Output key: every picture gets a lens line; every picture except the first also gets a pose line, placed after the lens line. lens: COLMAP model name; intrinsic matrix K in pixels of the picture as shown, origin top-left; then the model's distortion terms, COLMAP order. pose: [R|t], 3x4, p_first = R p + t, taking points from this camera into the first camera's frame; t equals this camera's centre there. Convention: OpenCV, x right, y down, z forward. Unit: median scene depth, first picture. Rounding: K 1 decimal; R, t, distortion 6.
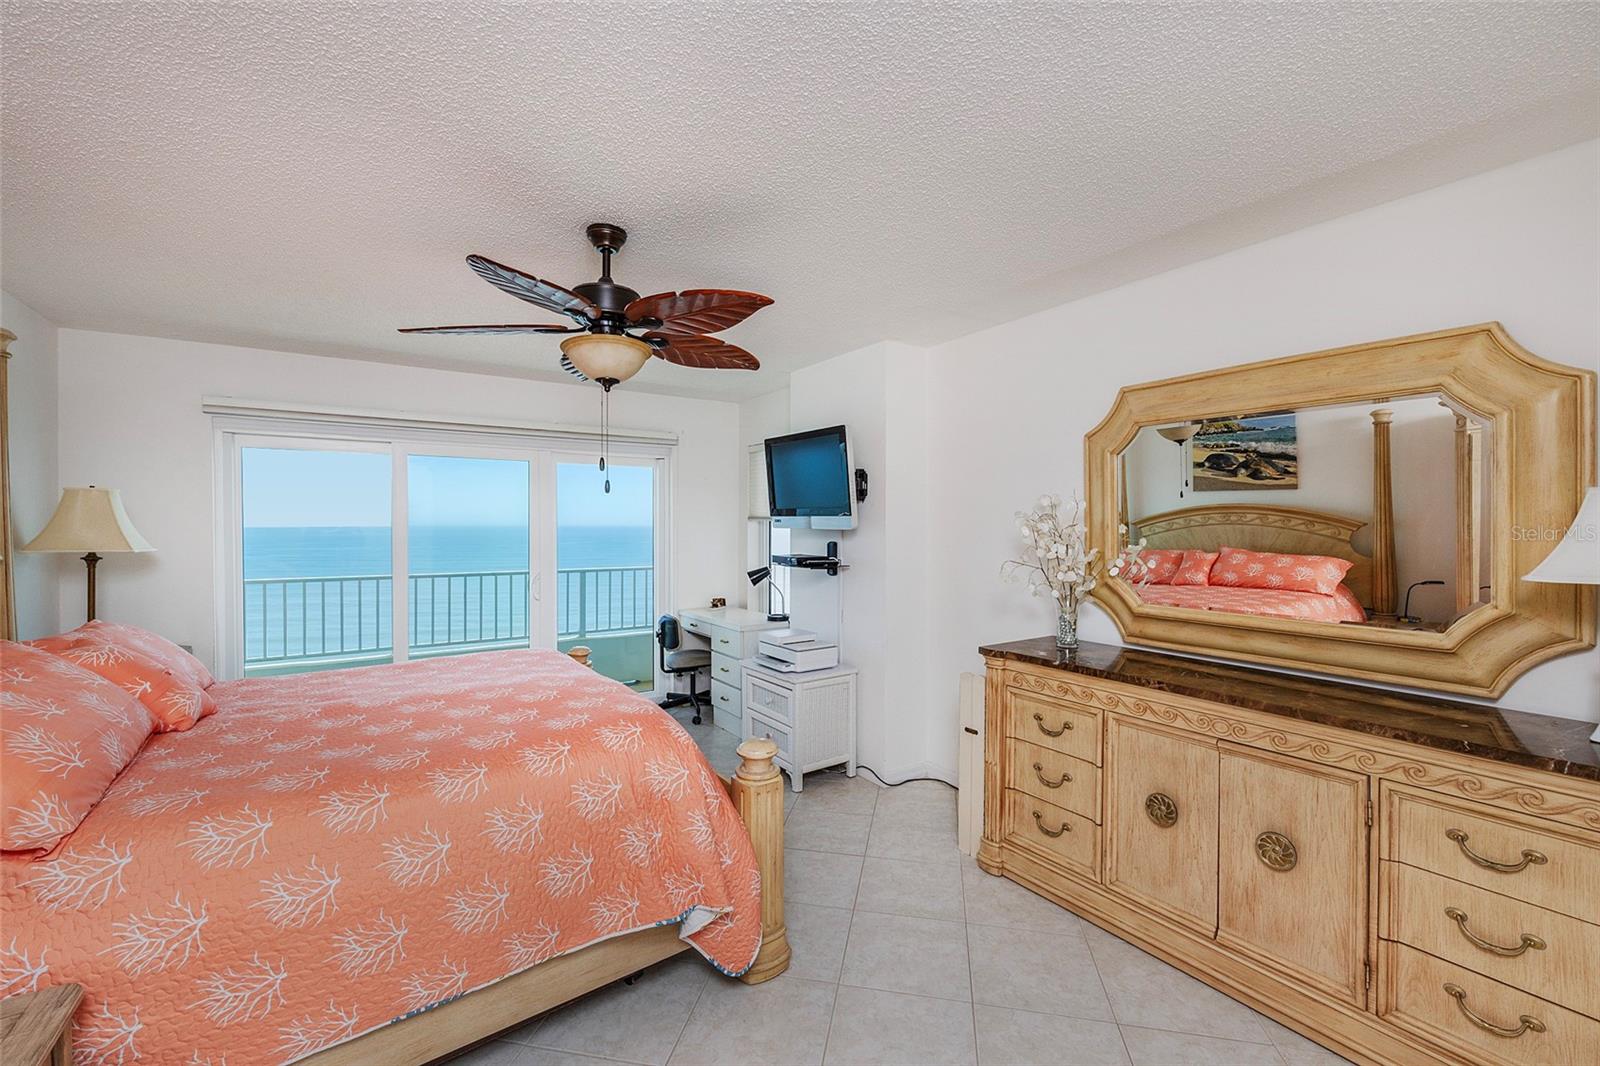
lens RADIAL K [[660.6, 0, 809.8], [0, 660.6, 528.6], [0, 0, 1]] dist [-0.002121, 0.000065]
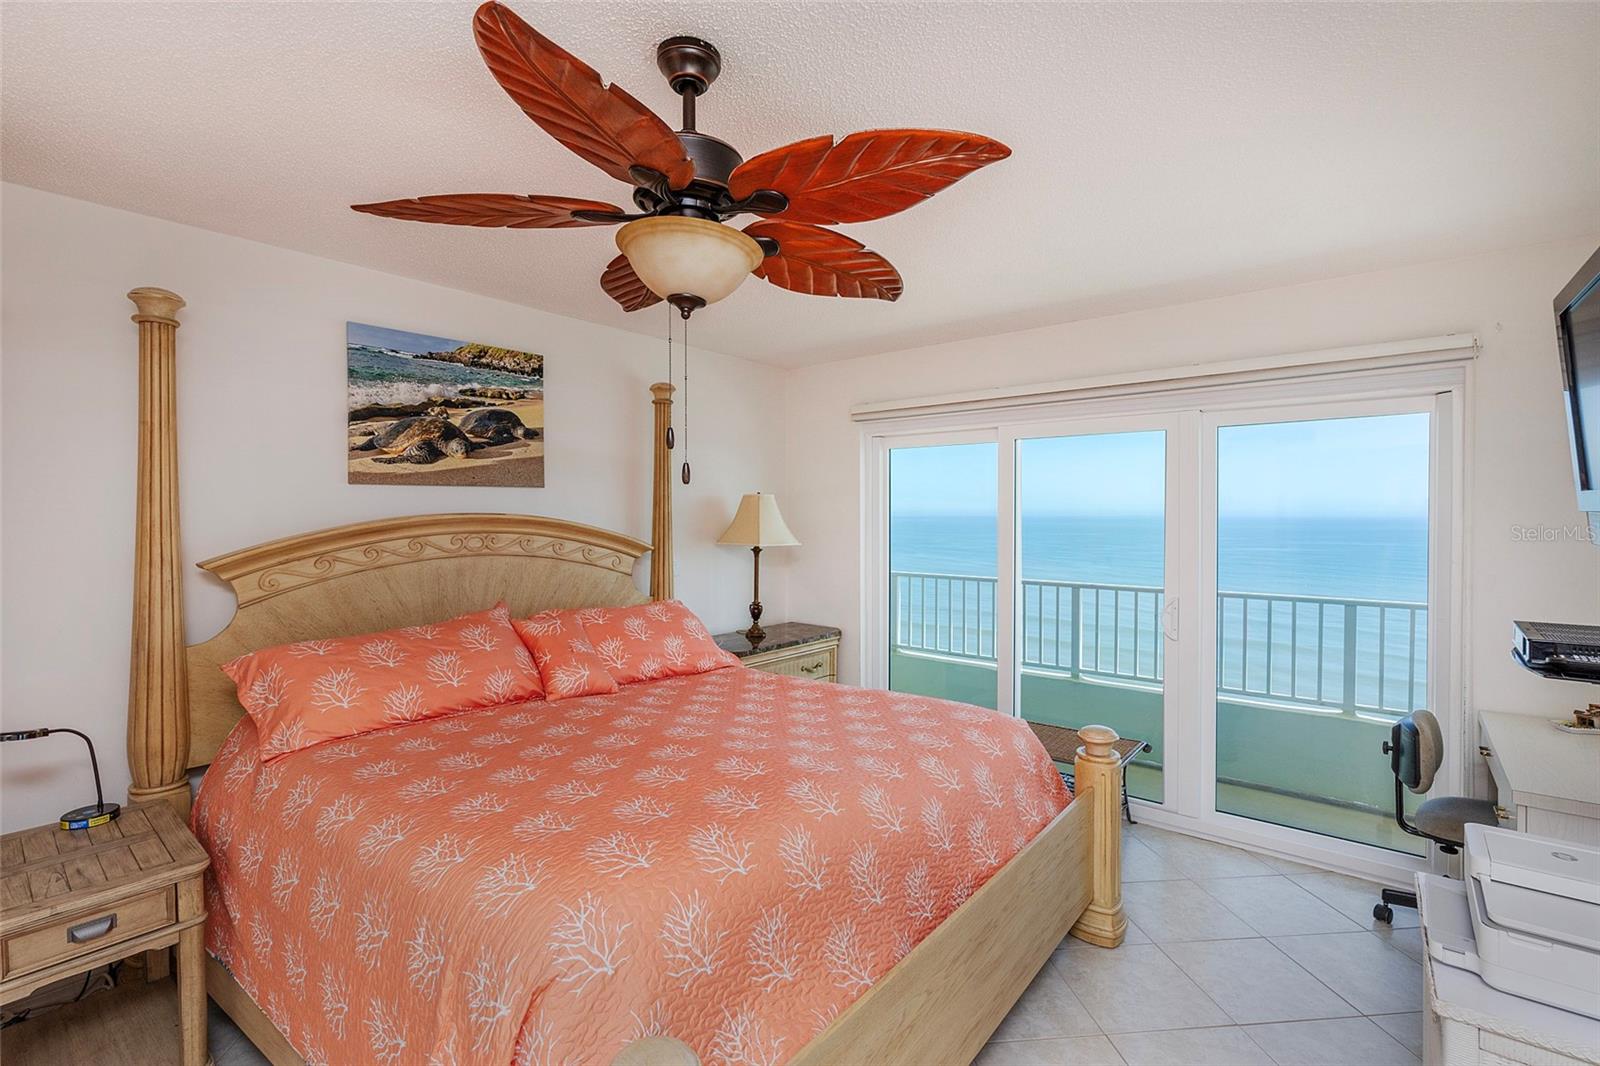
lens RADIAL K [[734.6, 0, 802.6], [0, 734.6, 526.0], [0, 0, 1]] dist [0.002022, 0.000559]
pose [[0.280555, 0.013400, -0.959745, 0.273902], [-0.005866, 0.999908, 0.012246, -0.017333], [0.959820, 0.002194, 0.280607, 0.659304]]
